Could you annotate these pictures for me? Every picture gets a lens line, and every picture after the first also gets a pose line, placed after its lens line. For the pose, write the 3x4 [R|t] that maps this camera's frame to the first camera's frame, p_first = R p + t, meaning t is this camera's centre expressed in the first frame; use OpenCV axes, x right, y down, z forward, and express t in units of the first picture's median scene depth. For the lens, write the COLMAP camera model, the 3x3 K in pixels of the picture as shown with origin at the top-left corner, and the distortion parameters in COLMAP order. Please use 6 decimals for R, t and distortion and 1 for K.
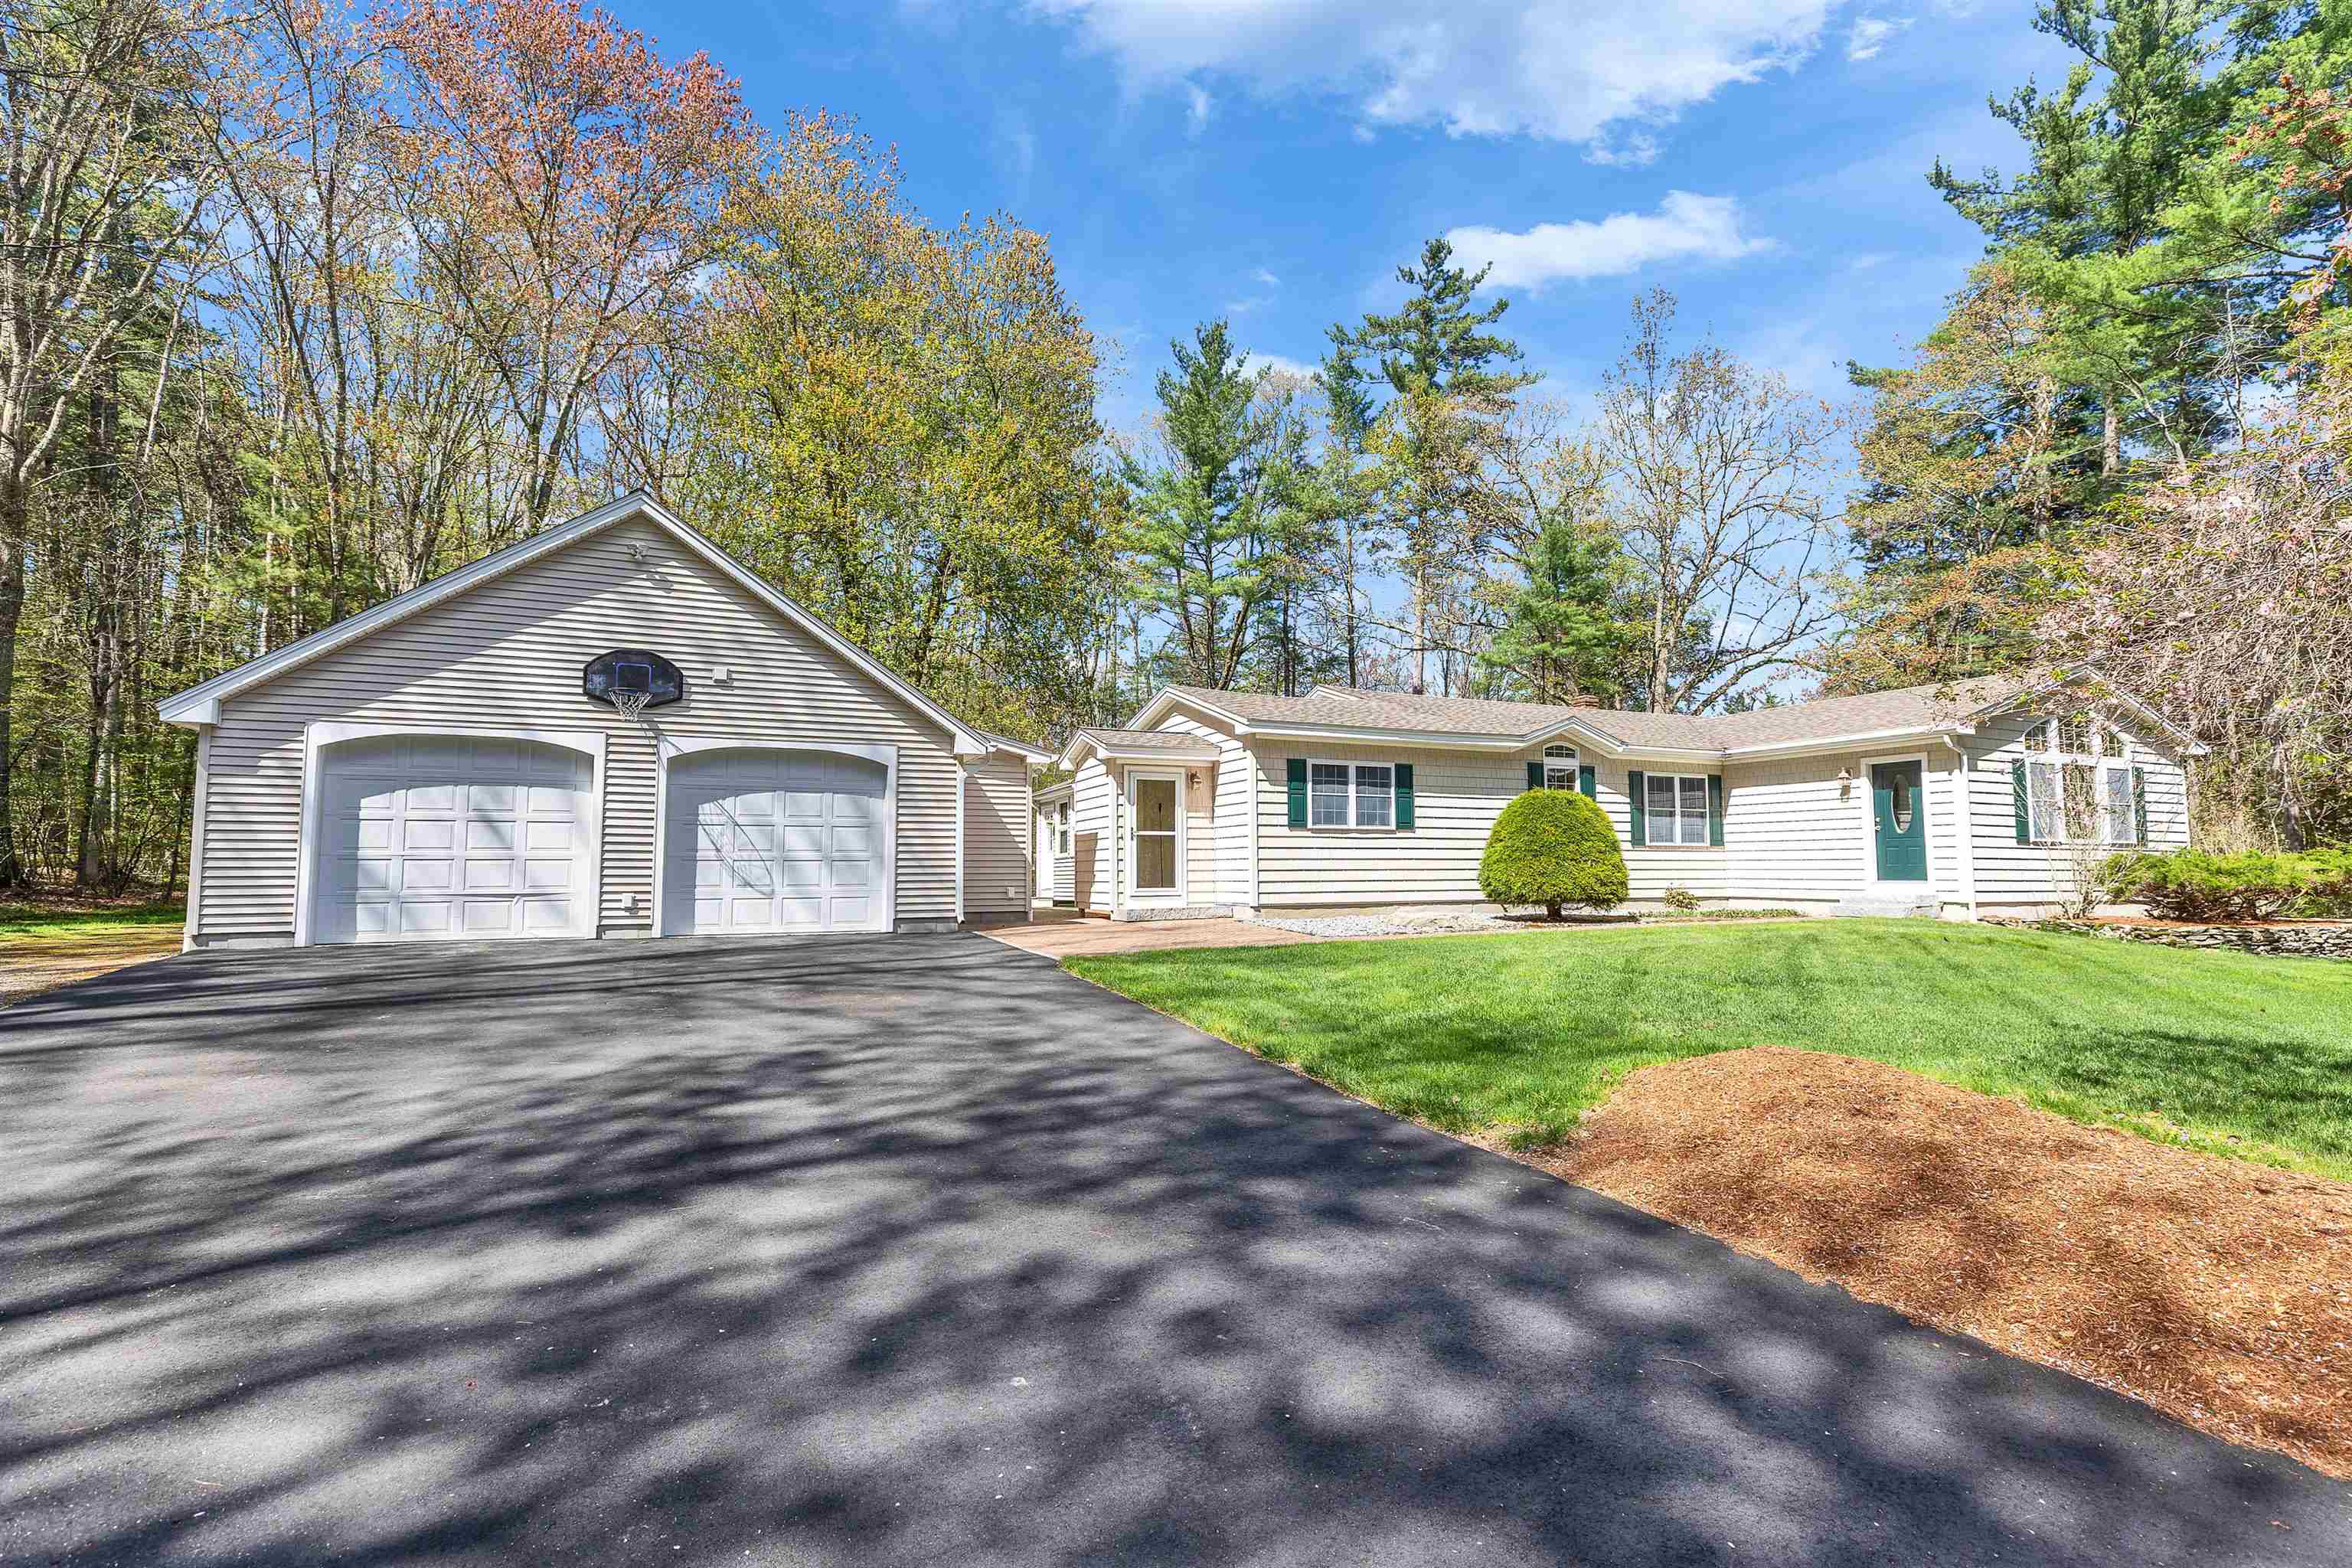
lens RADIAL K [[1046.8, 0, 1176.0], [0, 1046.8, 784.0], [0, 0, 1]] dist [0.000474, -0.000003]
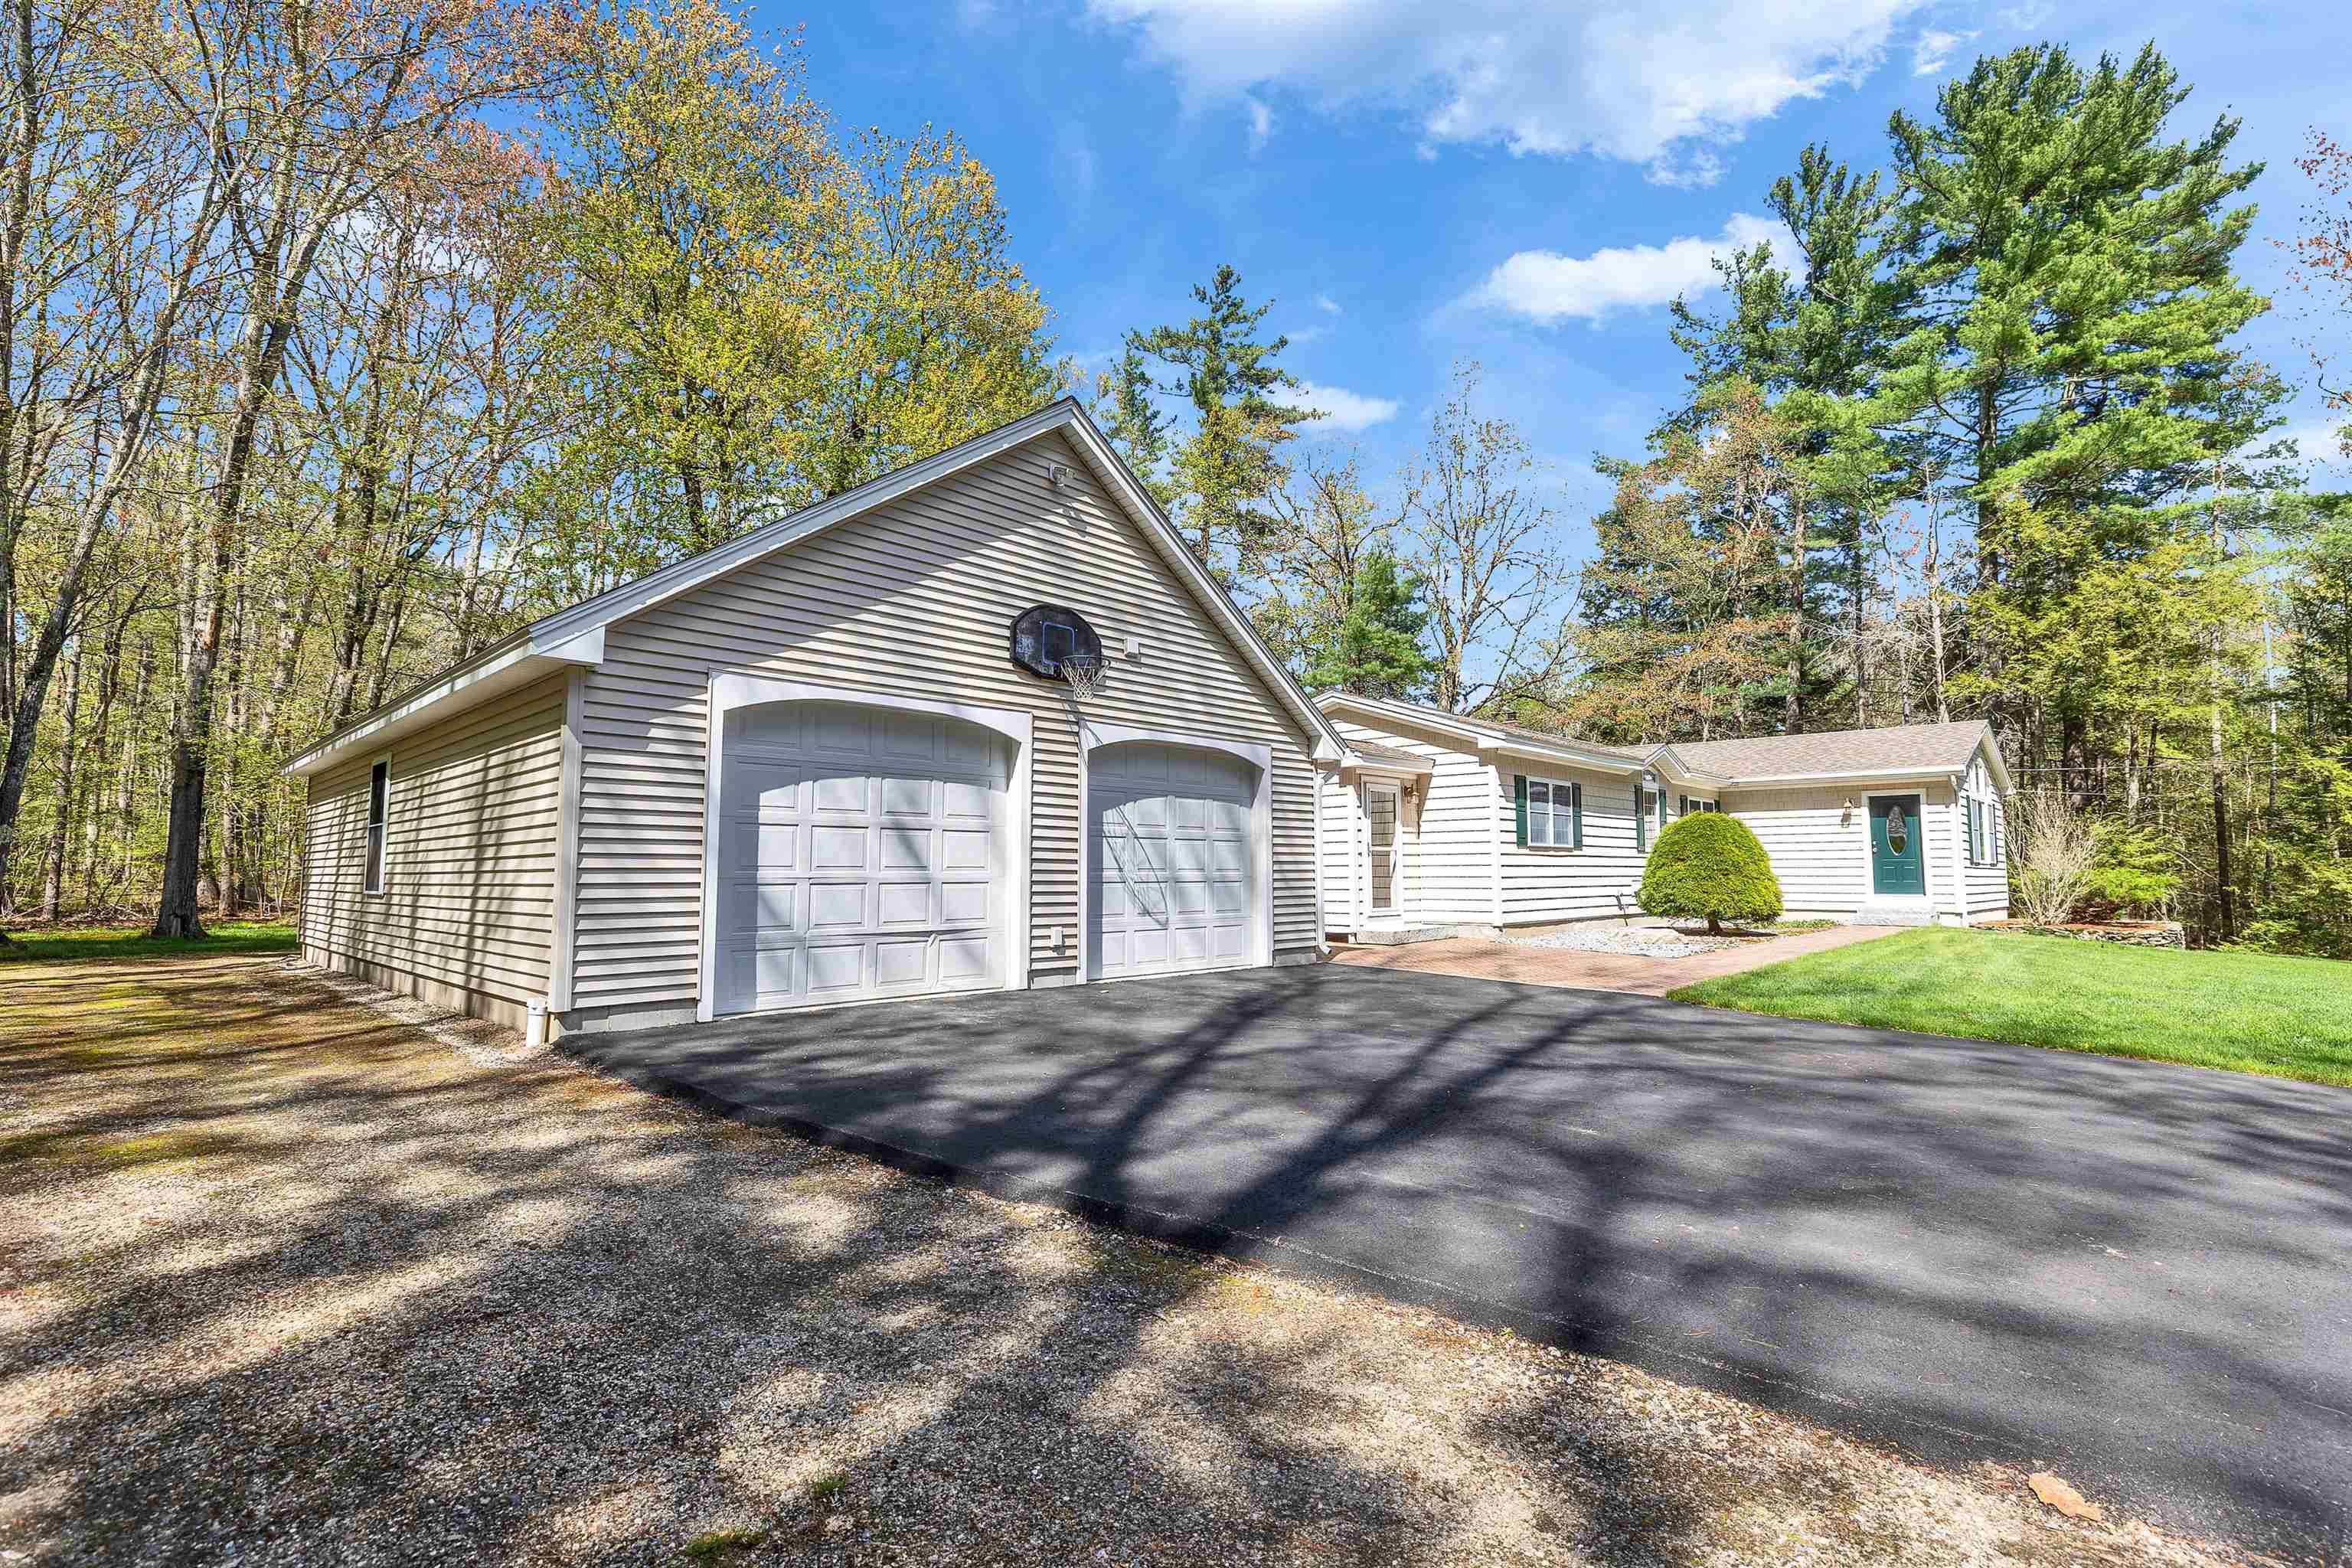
lens RADIAL K [[1057.0, 0, 1176.0], [0, 1057.0, 784.0], [0, 0, 1]] dist [-0.004878, -0.000148]
pose [[0.924524, 0.032846, 0.379707, -0.664881], [-0.030773, 0.999460, -0.011529, 0.006626], [-0.379881, -0.001026, 0.925035, 0.235768]]
